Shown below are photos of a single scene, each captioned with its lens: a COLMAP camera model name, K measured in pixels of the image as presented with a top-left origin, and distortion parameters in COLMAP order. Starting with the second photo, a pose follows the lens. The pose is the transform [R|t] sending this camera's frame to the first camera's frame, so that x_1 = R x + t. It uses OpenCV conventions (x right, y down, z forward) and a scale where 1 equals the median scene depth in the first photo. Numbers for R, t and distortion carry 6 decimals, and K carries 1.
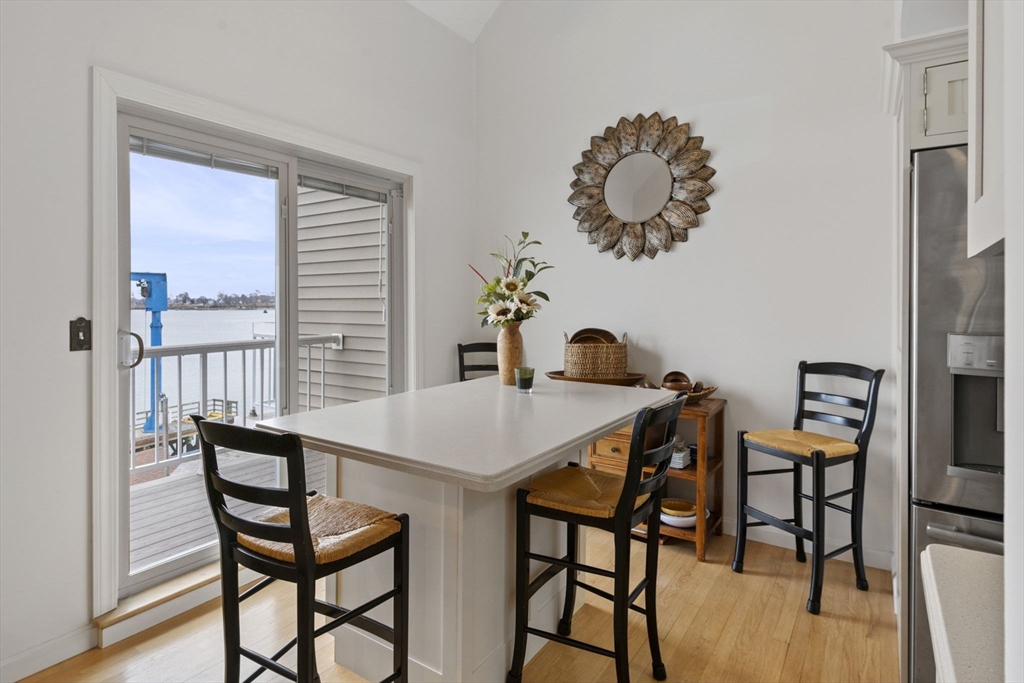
lens RADIAL K [[571.2, 0, 455.3], [0, 571.2, 300.2], [0, 0, 1]] dist [0.000217, 0.000997]
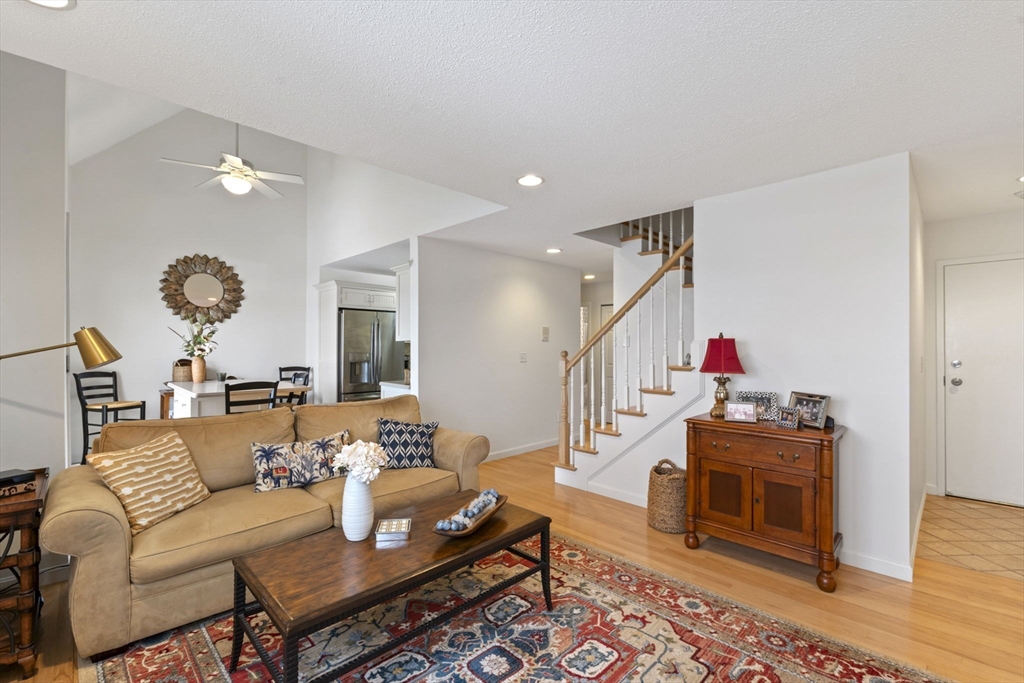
lens RADIAL K [[445.4, 0, 518.2], [0, 445.4, 342.4], [0, 0, 1]] dist [-0.007763, -0.001365]
pose [[0.133593, 0.010182, 0.990984, -1.199356], [-0.005908, 0.999938, -0.009478, 0.000300], [-0.991019, -0.004588, 0.133645, -0.364839]]
